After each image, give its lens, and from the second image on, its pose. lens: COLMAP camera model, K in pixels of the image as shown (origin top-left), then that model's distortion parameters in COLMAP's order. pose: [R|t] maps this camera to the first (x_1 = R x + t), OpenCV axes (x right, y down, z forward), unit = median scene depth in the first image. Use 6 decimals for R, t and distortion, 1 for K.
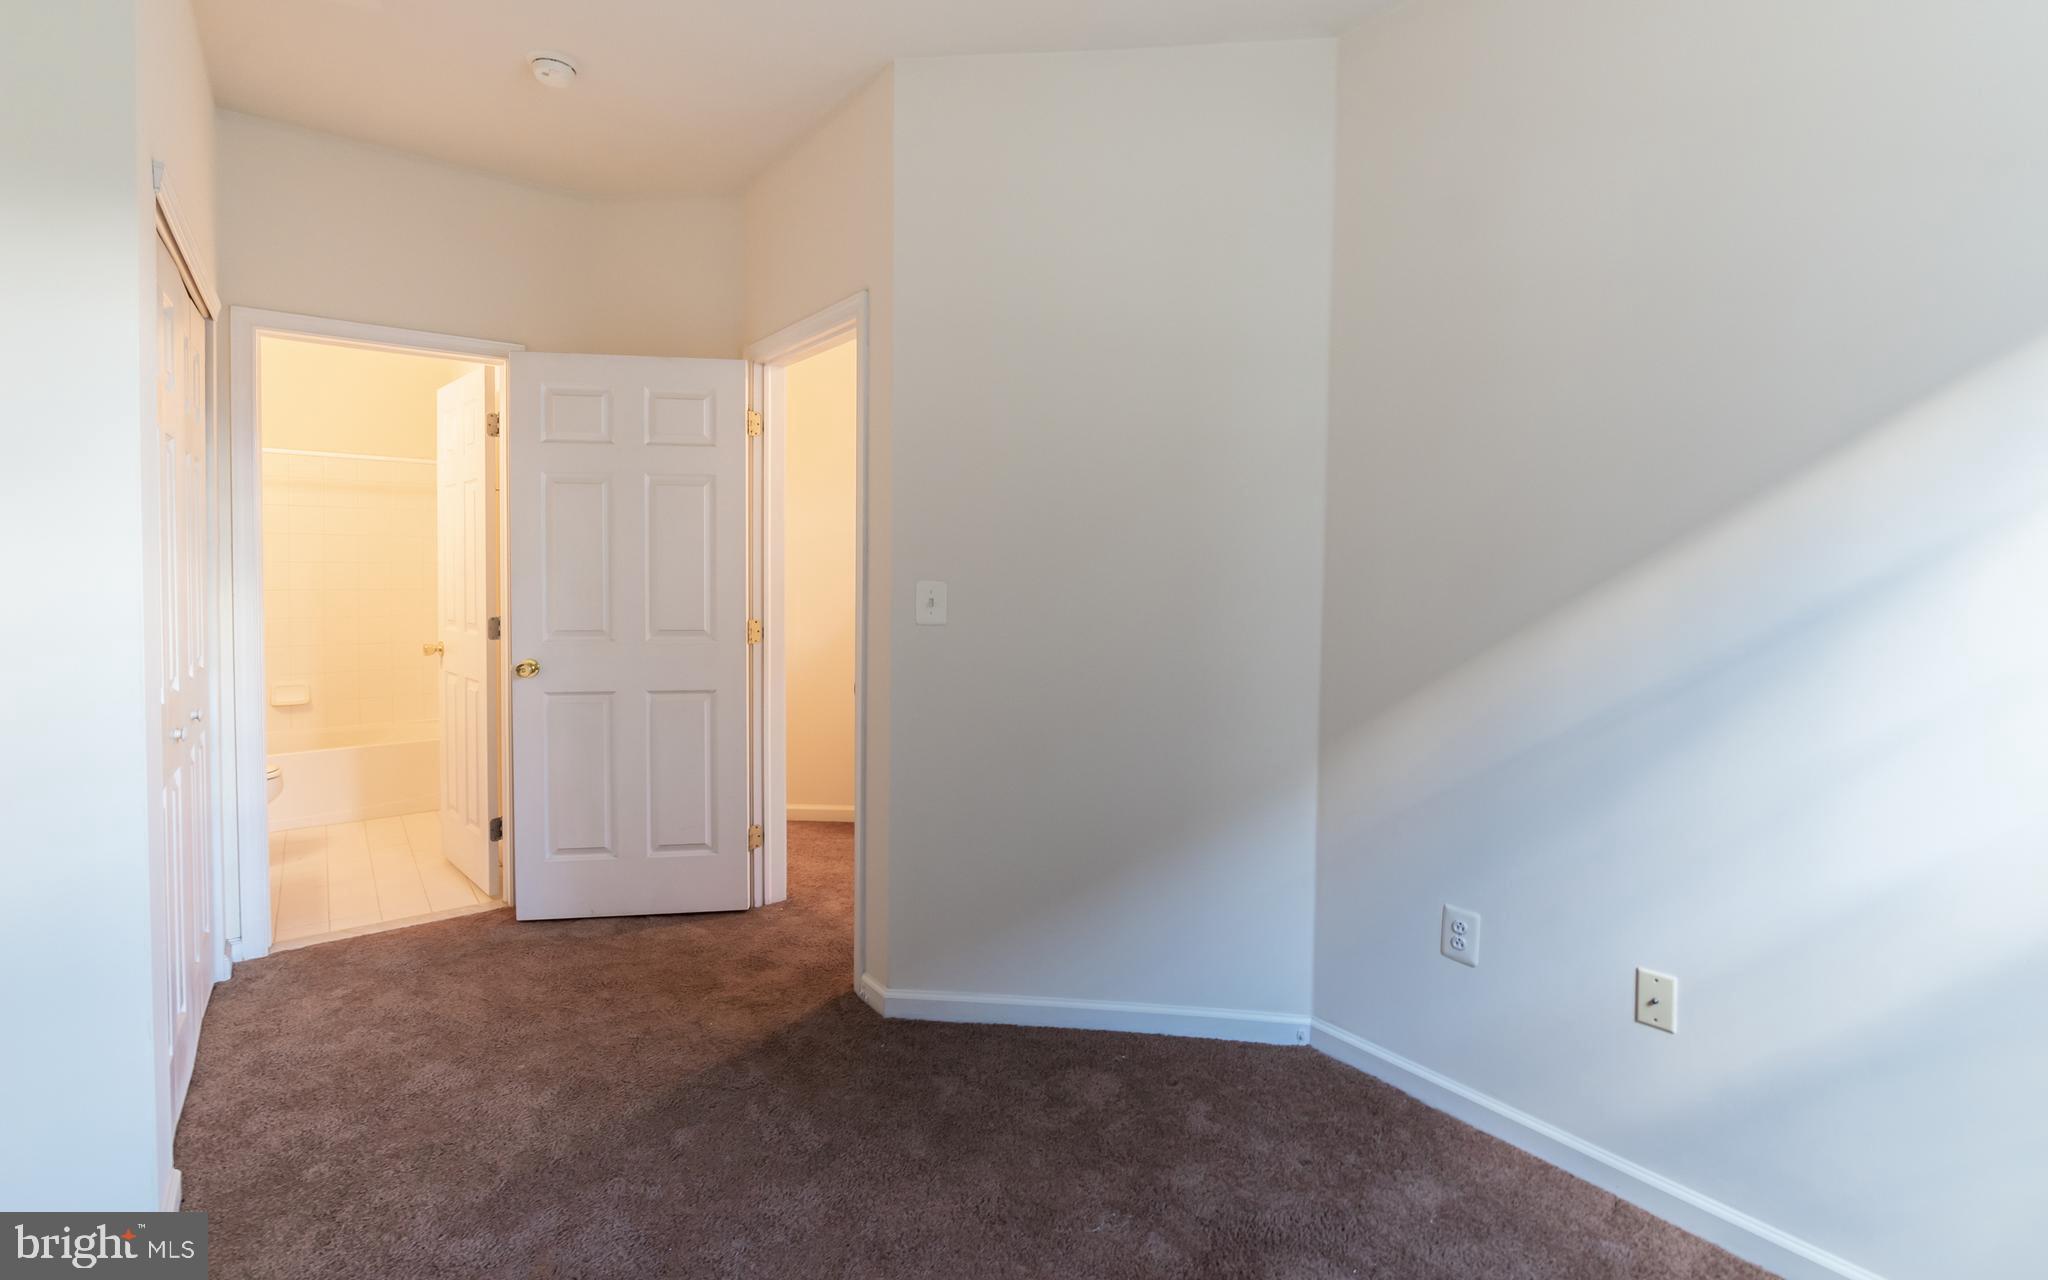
lens RADIAL K [[947.0, 0, 1029.4], [0, 947.0, 600.5], [0, 0, 1]] dist [-0.004336, -0.000414]
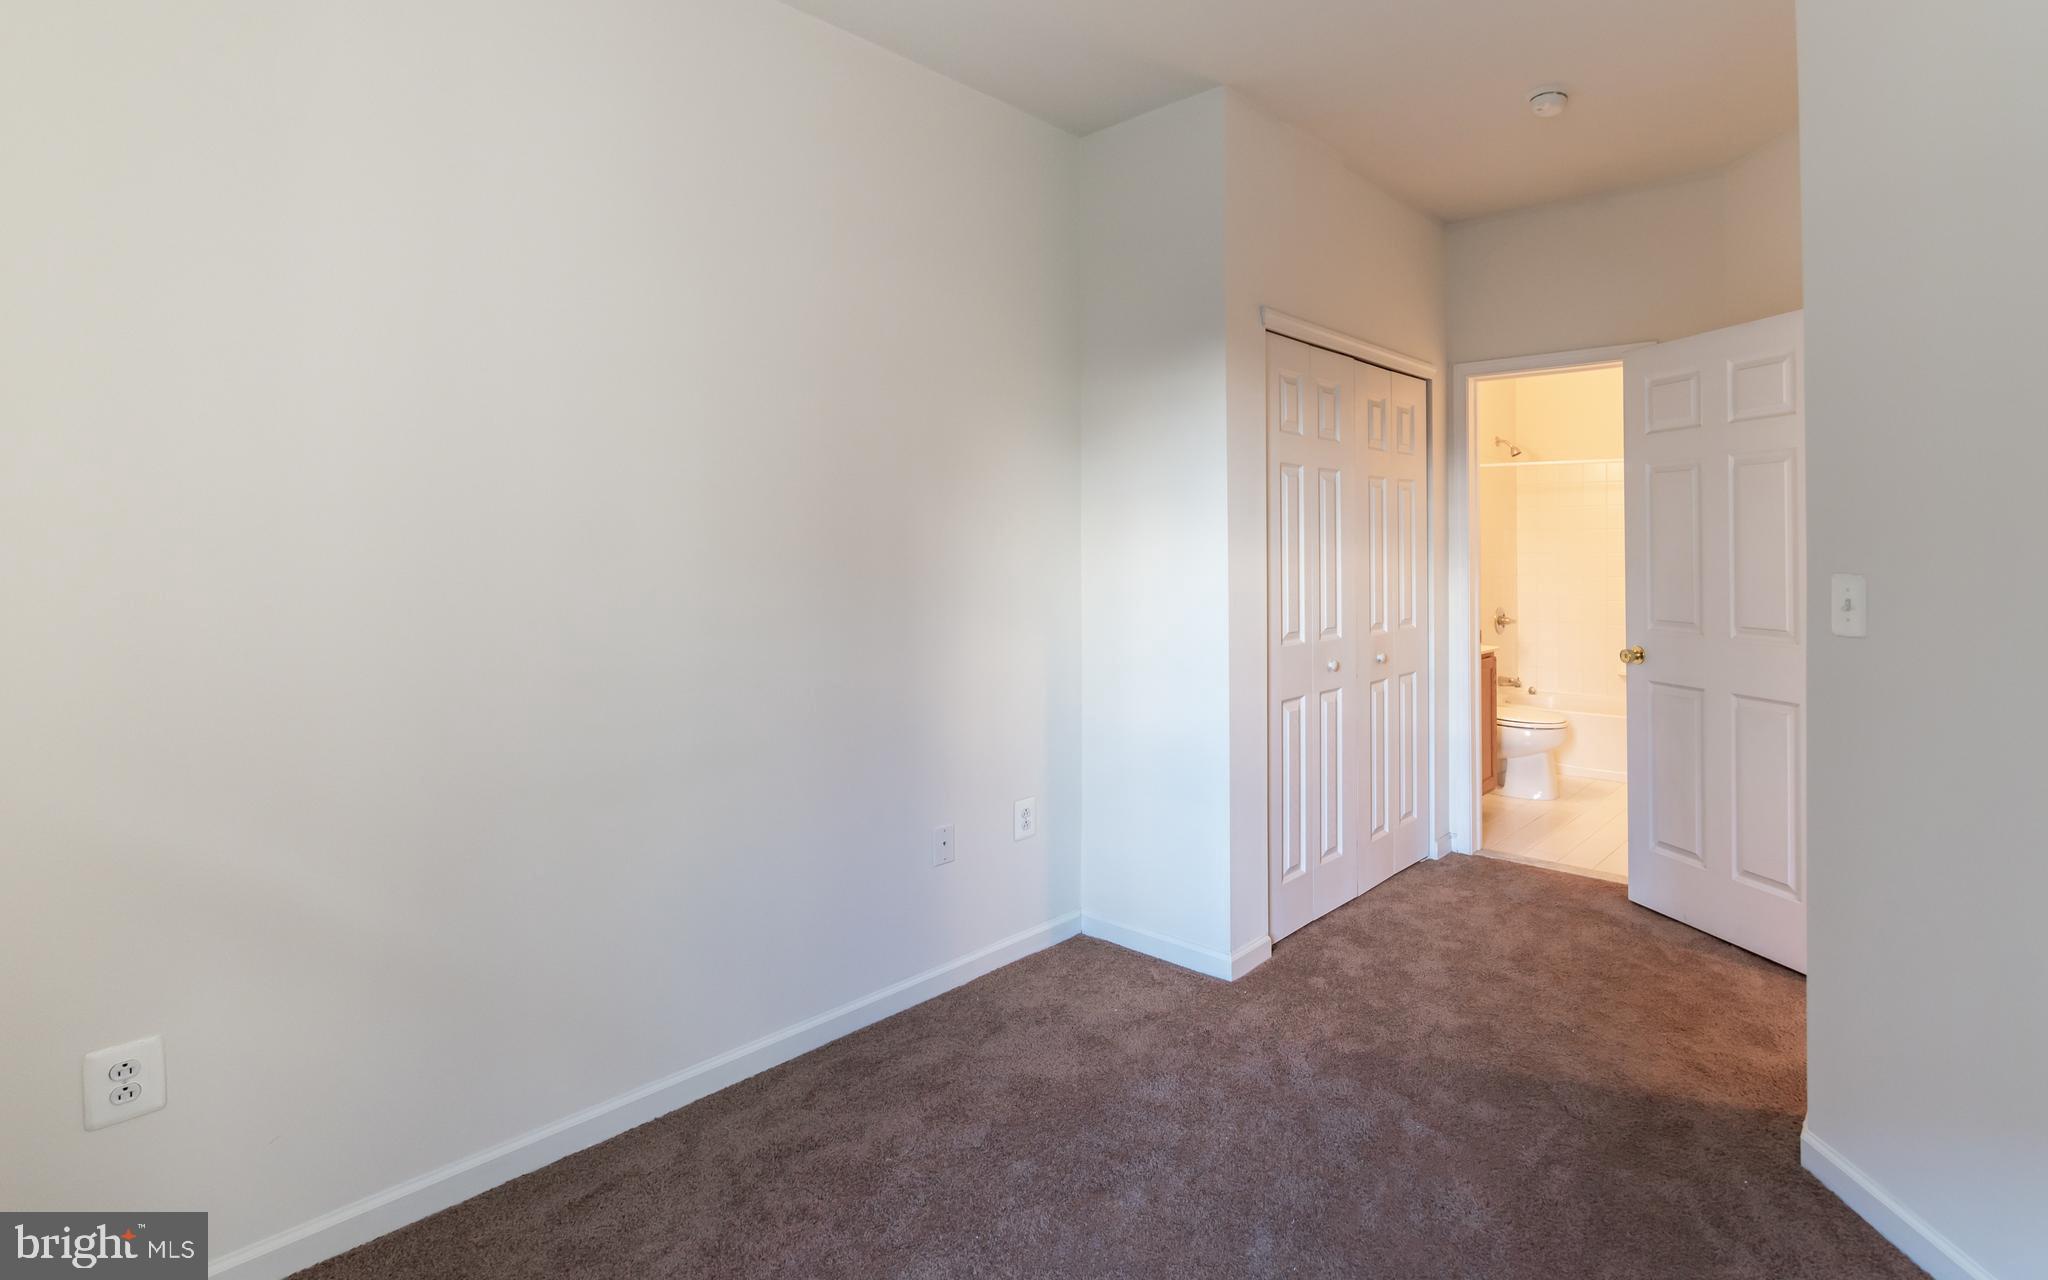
lens RADIAL K [[949.9, 0, 1156.8], [0, 949.9, 552.7], [0, 0, 1]] dist [-0.001367, -0.000176]
pose [[0.226640, -0.006360, -0.973958, 0.371233], [-0.033297, 0.999344, -0.014274, -0.007685], [0.973409, 0.035665, 0.226279, 0.264432]]
